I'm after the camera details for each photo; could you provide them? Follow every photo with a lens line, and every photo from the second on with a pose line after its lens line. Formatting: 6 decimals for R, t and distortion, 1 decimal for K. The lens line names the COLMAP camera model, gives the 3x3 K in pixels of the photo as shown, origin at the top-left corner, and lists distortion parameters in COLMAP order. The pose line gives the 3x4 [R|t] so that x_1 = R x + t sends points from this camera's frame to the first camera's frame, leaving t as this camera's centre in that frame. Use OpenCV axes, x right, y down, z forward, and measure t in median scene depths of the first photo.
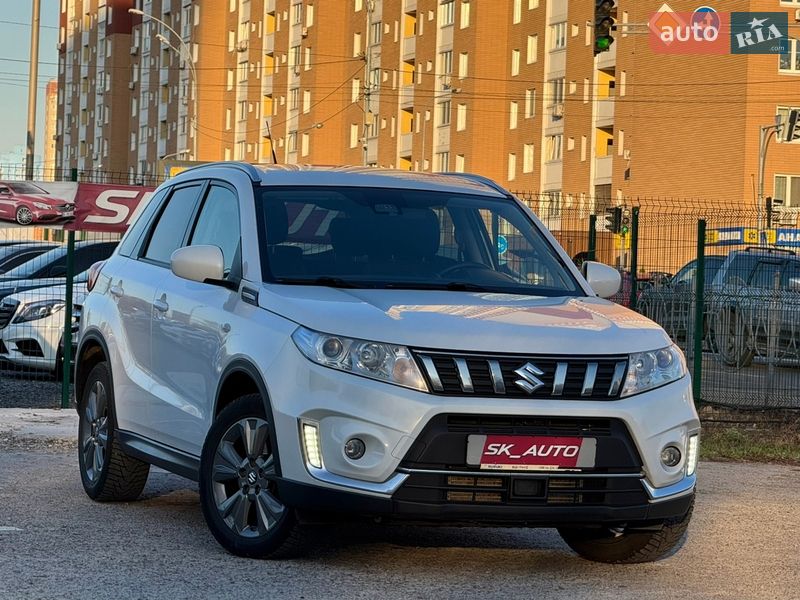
lens RADIAL K [[3040.1, 0, 402.0], [0, 3040.1, 300.0], [0, 0, 1]] dist [0.095973, 2.567153]
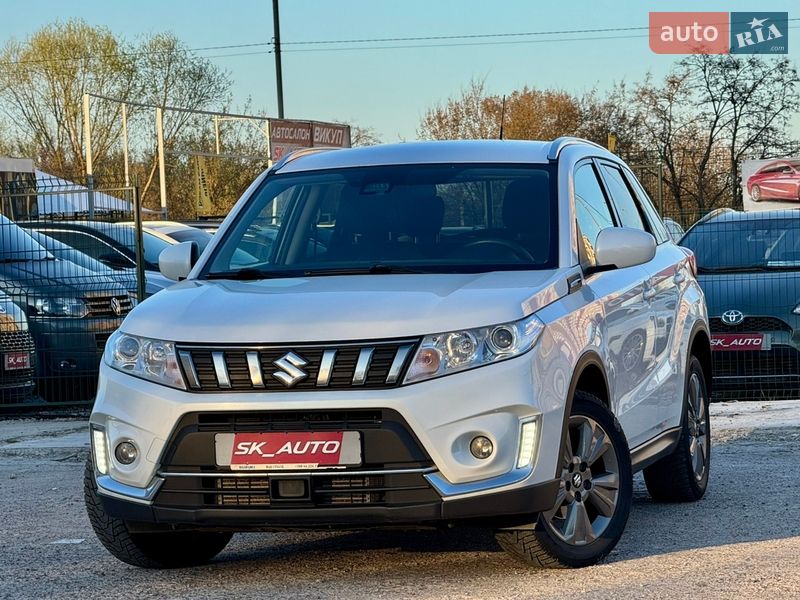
lens RADIAL K [[3160.9, 0, 398.0], [0, 3160.9, 300.2], [0, 0, 1]] dist [-0.014945, 5.285480]
pose [[0.828576, -0.061784, -0.556457, 0.599737], [0.064671, 0.997801, -0.014491, 0.020832], [0.556129, -0.023980, 0.830750, 0.226218]]
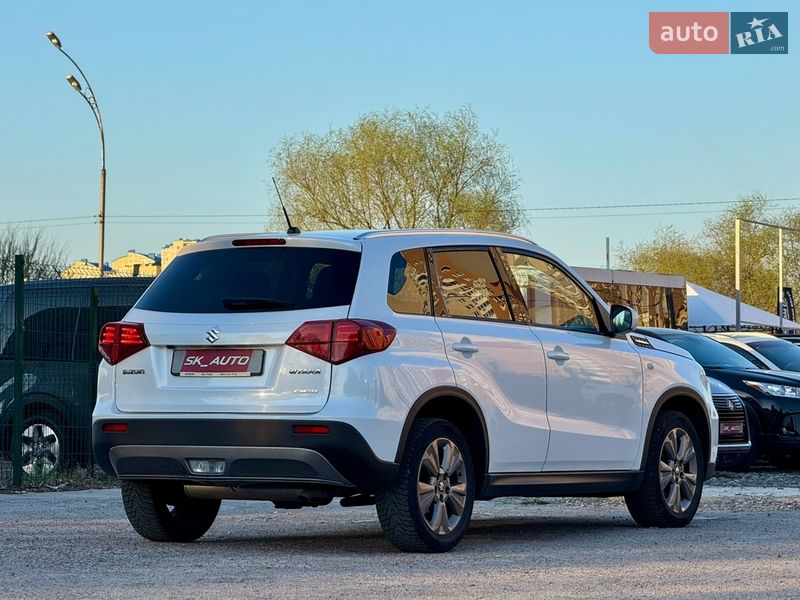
lens RADIAL K [[3000.8, 0, 400.4], [0, 3000.8, 300.0], [0, 0, 1]] dist [0.124924, 1.924354]
pose [[0.637202, -0.061601, -0.768231, 1.002000], [0.014494, 0.997582, -0.067969, 0.071064], [0.770561, 0.032175, 0.636554, 0.306887]]
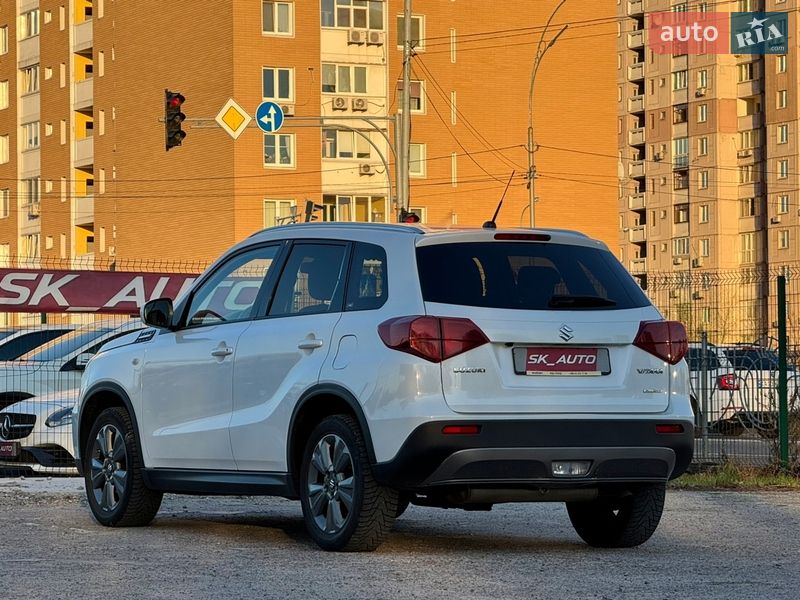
lens RADIAL K [[3040.1, 0, 402.0], [0, 3040.1, 300.0], [0, 0, 1]] dist [0.095973, 2.567153]
pose [[0.982143, -0.034069, 0.185027, -0.310301], [0.040018, 0.998792, -0.028513, 0.018221], [-0.183832, 0.035408, 0.982320, -0.156004]]
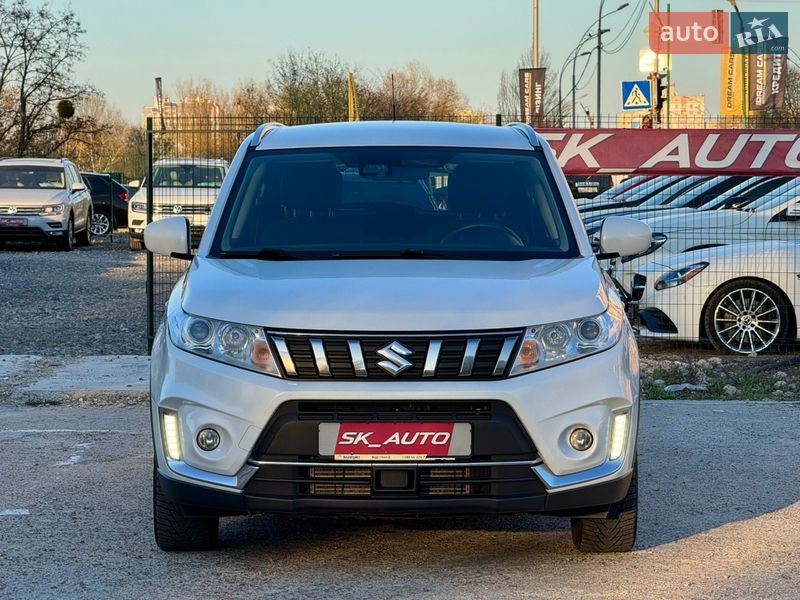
lens RADIAL K [[2776.3, 0, 398.0], [0, 2776.3, 300.4], [0, 0, 1]] dist [0.108272, 2.400440]
pose [[0.943842, -0.026980, -0.329293, 0.315727], [0.037773, 0.998937, 0.026423, -0.013498], [0.328230, -0.037378, 0.943858, 0.218056]]
